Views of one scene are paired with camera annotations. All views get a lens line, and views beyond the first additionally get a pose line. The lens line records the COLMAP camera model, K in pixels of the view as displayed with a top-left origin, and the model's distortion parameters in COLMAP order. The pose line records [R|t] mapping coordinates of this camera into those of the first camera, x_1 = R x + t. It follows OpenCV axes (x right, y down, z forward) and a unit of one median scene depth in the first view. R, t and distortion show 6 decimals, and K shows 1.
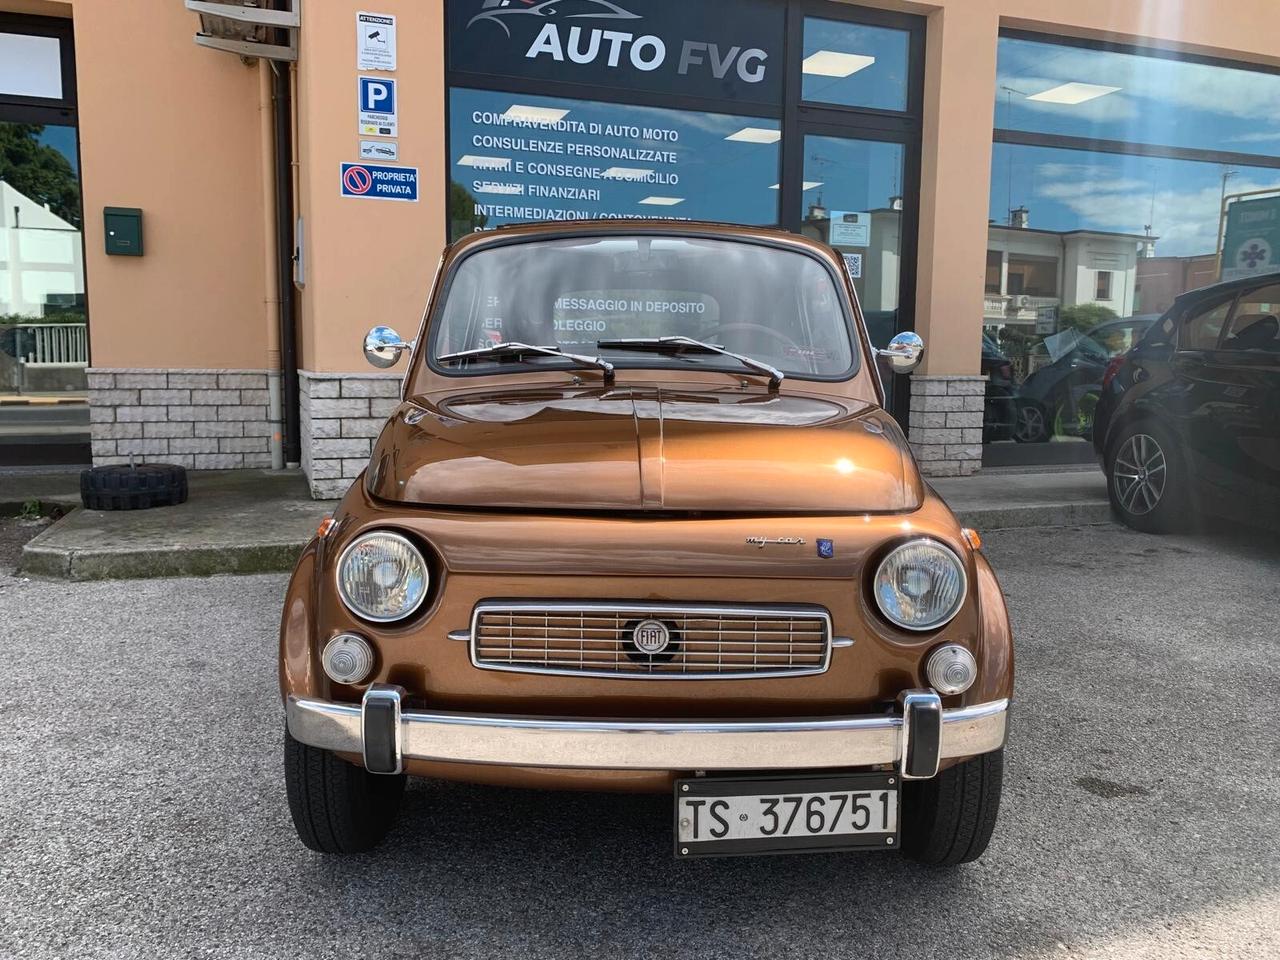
lens RADIAL K [[907.8, 0, 640.0], [0, 907.8, 480.0], [0, 0, 1]] dist [0.004989, -0.002993]
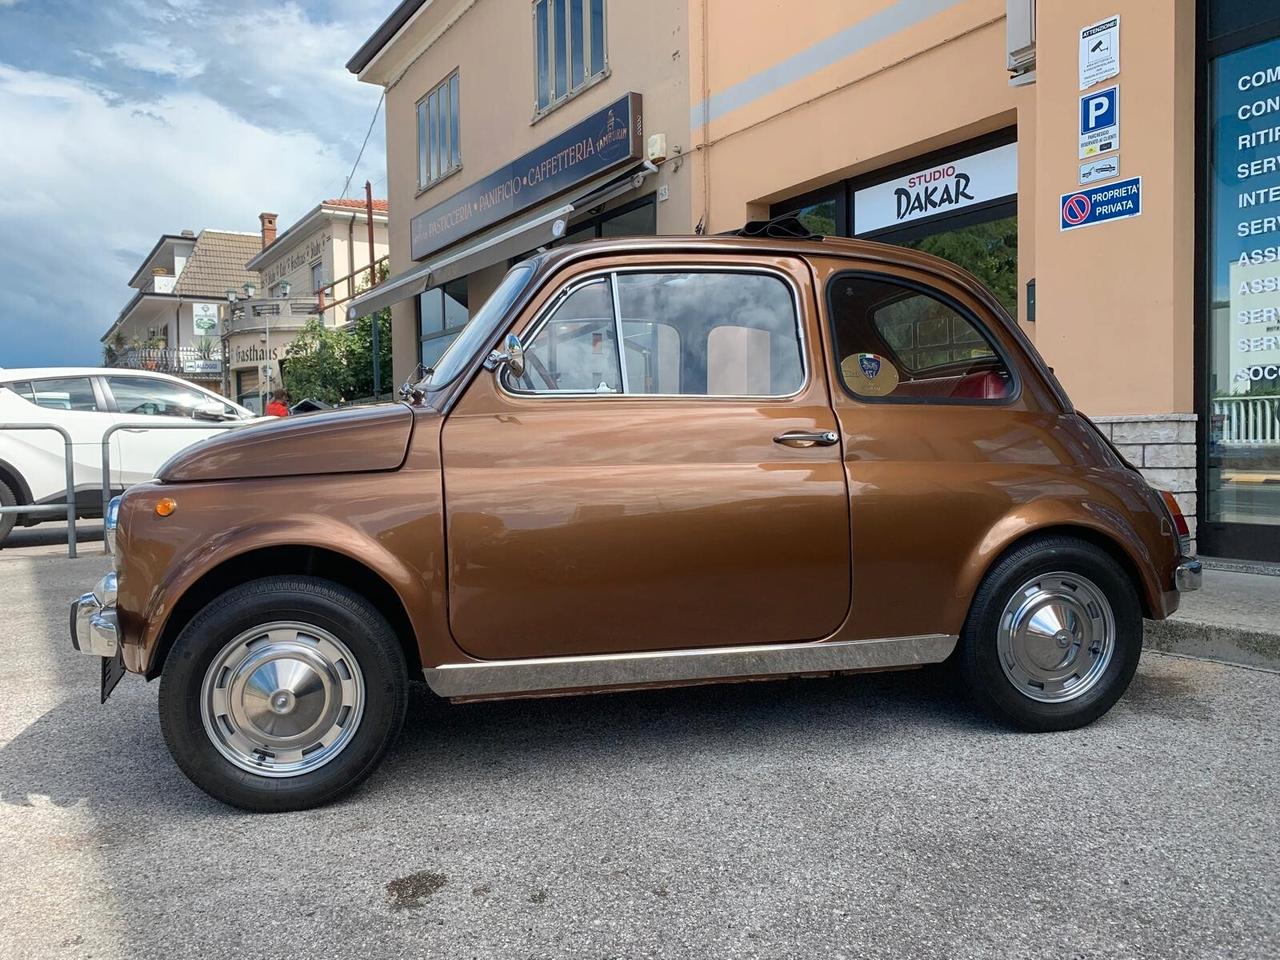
lens RADIAL K [[971.4, 0, 663.9], [0, 971.4, 478.8], [0, 0, 1]] dist [0.004122, 0.000627]
pose [[0.271517, 0.014349, -0.962327, 0.519713], [-0.101932, 0.994694, -0.013929, -0.004681], [0.957020, 0.101874, 0.271539, 0.363893]]
